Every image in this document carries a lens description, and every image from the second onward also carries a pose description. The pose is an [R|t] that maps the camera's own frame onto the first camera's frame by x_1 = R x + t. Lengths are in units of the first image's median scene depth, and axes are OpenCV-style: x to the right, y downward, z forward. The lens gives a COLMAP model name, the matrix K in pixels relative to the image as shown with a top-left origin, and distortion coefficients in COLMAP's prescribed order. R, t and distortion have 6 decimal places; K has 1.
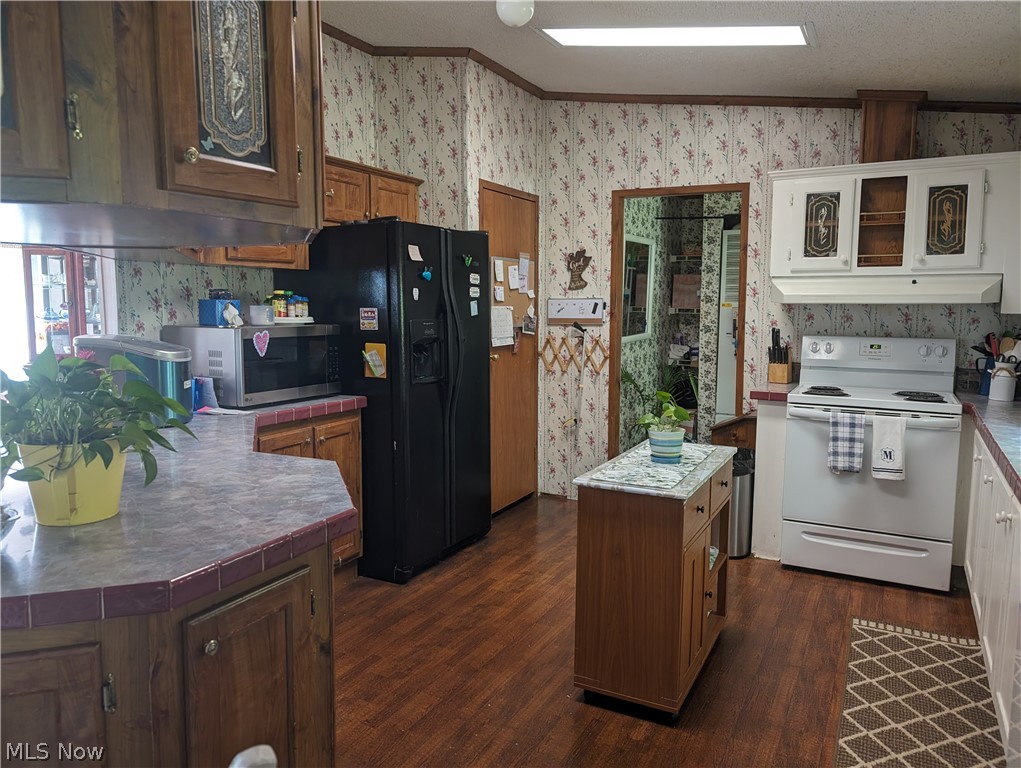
lens RADIAL K [[721.3, 0, 505.4], [0, 721.3, 383.3], [0, 0, 1]] dist [0.010337, -0.001646]
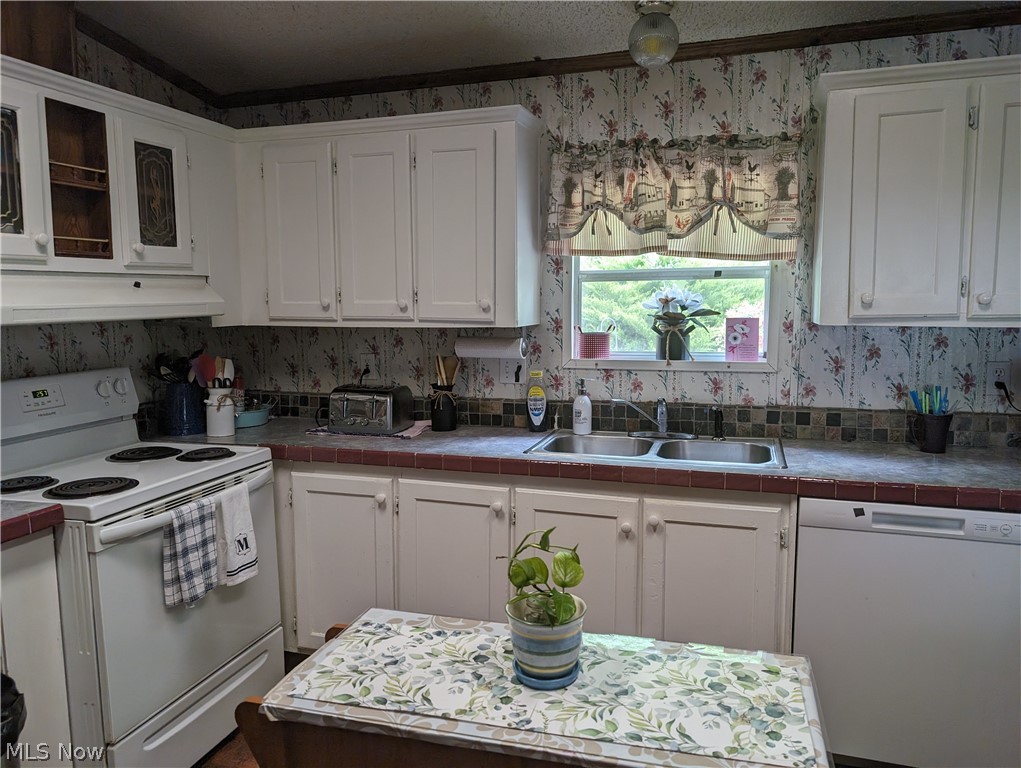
lens RADIAL K [[748.6, 0, 526.8], [0, 748.6, 373.0], [0, 0, 1]] dist [0.001242, -0.000880]
pose [[-0.218516, -0.105138, 0.970153, -0.173228], [0.122826, 0.983309, 0.134229, -0.111120], [-0.968073, 0.148491, -0.201955, 0.822102]]
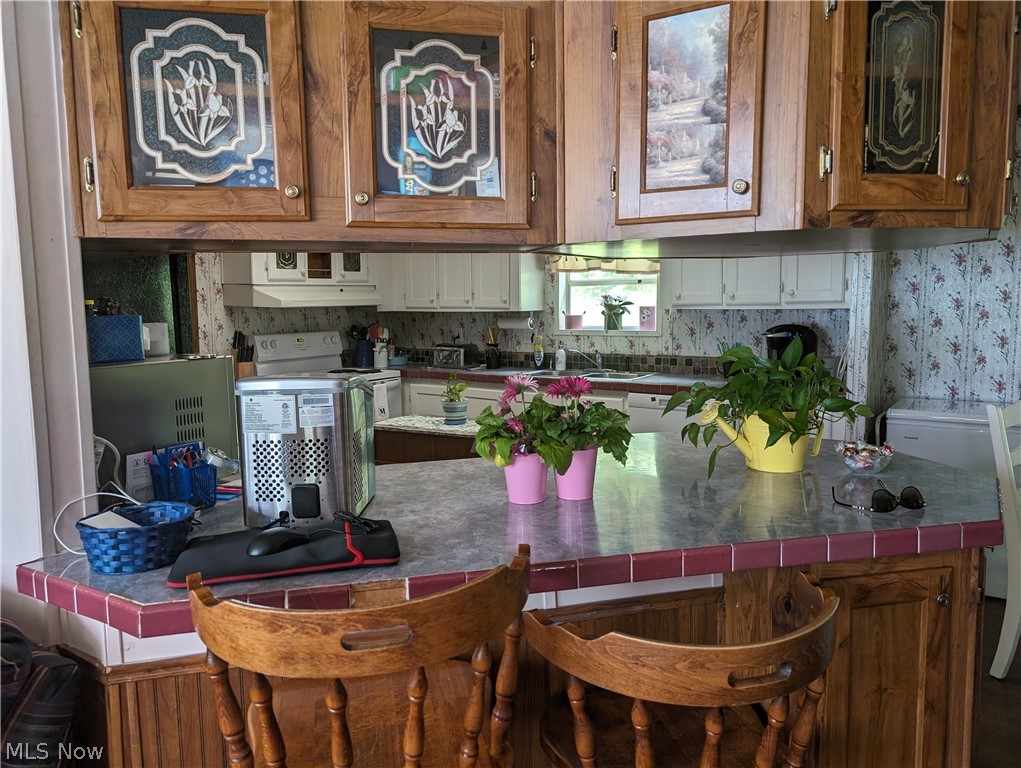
lens RADIAL K [[761.7, 0, 513.0], [0, 761.7, 368.0], [0, 0, 1]] dist [0.053019, -0.001848]
pose [[0.068933, -0.097681, 0.992828, -0.896884], [0.131952, 0.987344, 0.087980, -0.079441], [-0.988856, 0.124941, 0.080949, 0.583768]]
